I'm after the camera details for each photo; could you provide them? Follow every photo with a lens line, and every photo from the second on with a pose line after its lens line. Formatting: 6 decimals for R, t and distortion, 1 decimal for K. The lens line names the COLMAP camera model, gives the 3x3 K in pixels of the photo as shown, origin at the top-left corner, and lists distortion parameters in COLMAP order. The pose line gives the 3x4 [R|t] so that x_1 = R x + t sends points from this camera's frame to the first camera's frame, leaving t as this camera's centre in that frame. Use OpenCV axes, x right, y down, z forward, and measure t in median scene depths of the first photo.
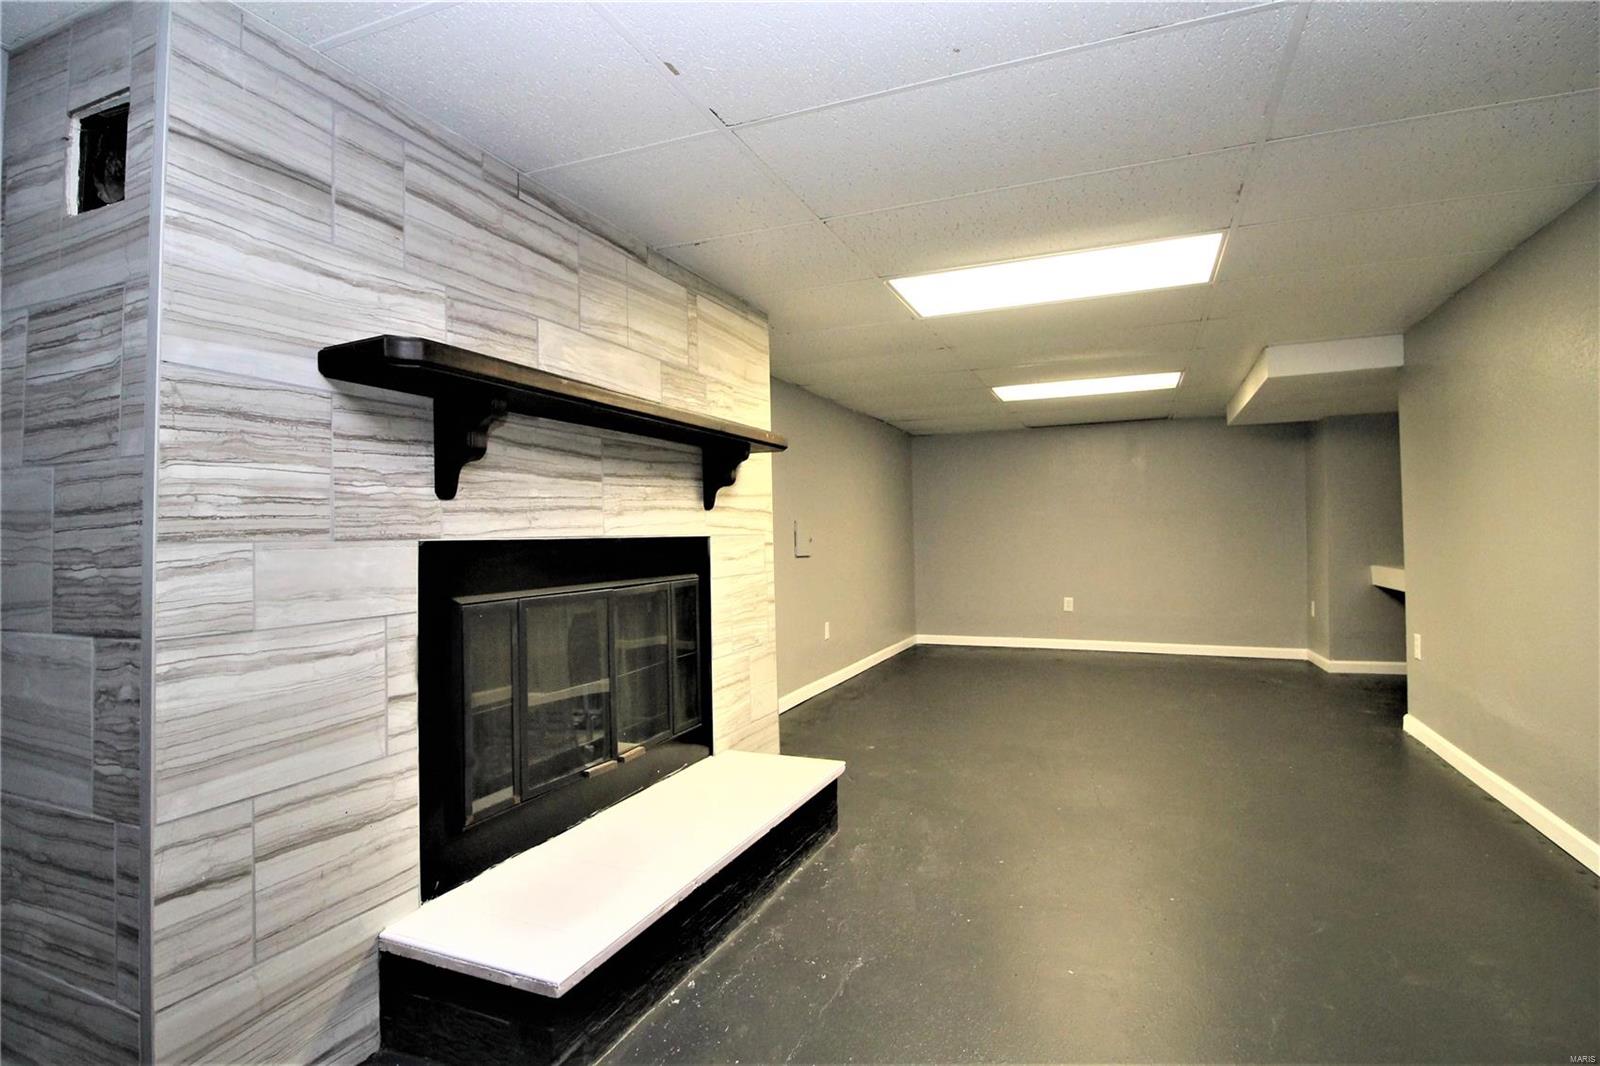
lens RADIAL K [[768.8, 0, 797.6], [0, 768.8, 509.7], [0, 0, 1]] dist [0.000176, -0.014934]
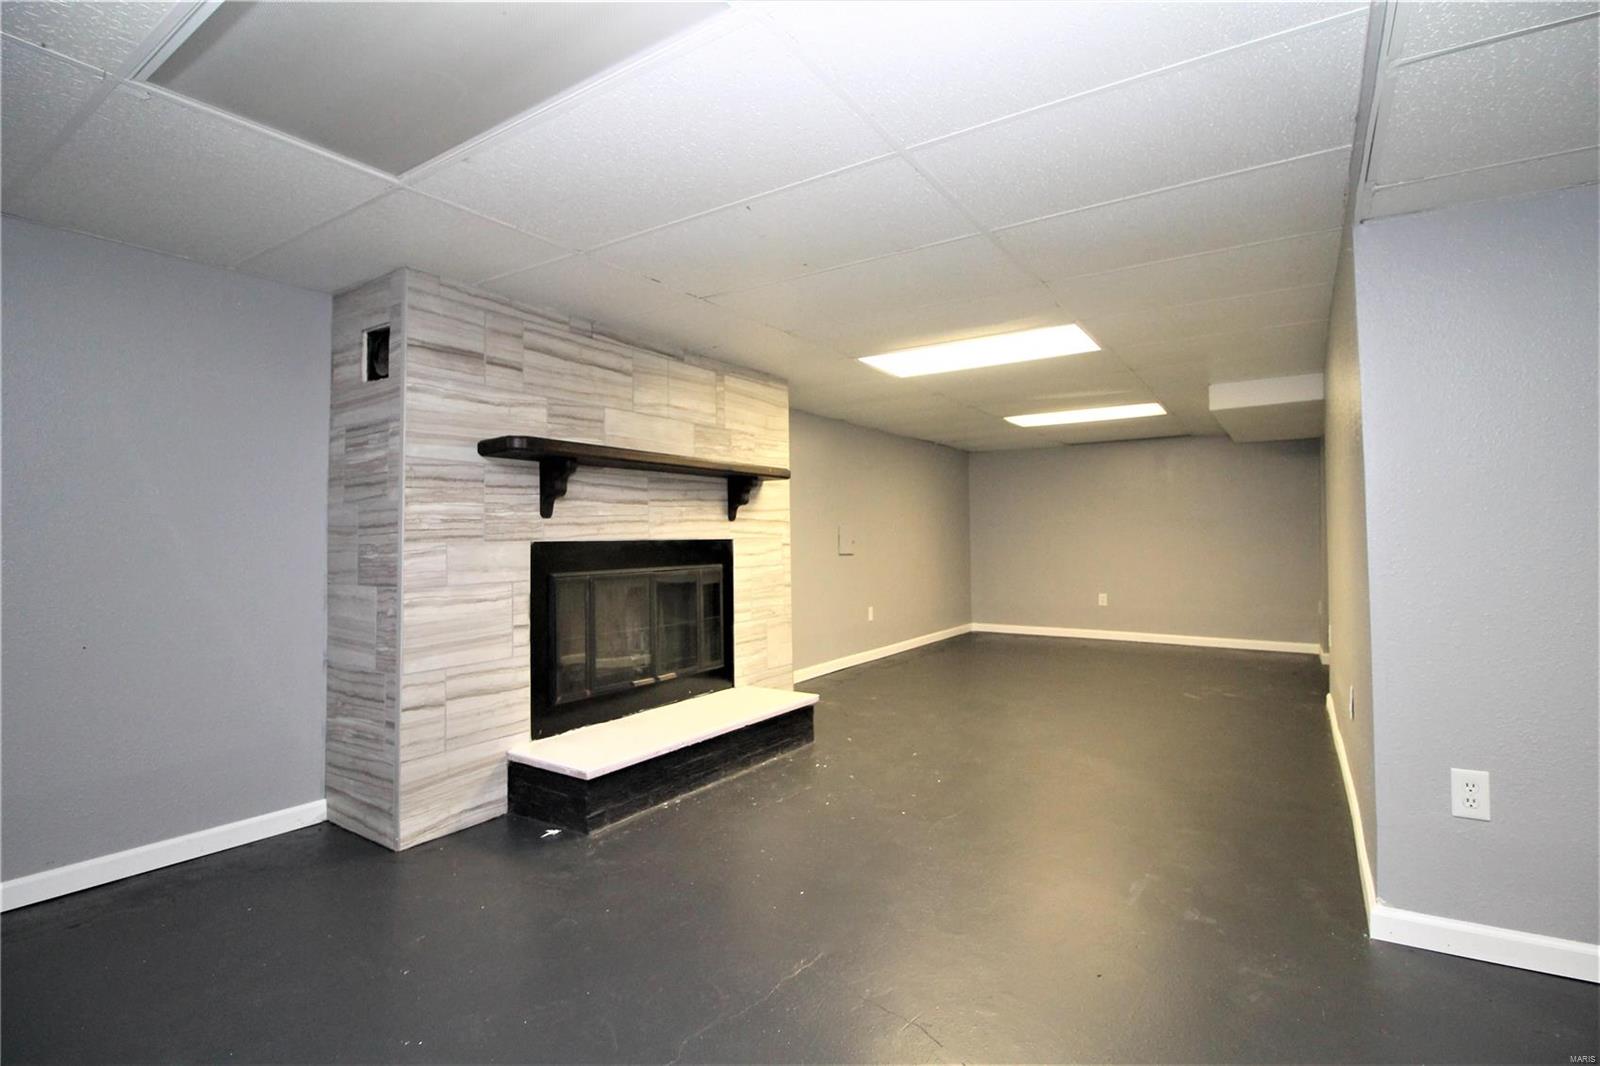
lens RADIAL K [[750.5, 0, 813.4], [0, 750.5, 510.9], [0, 0, 1]] dist [-0.002103, -0.012480]
pose [[0.982062, 0.000329, -0.188559, 0.523493], [-0.000132, 0.999999, 0.001059, -0.035371], [0.188559, -0.001015, 0.982061, -0.647818]]
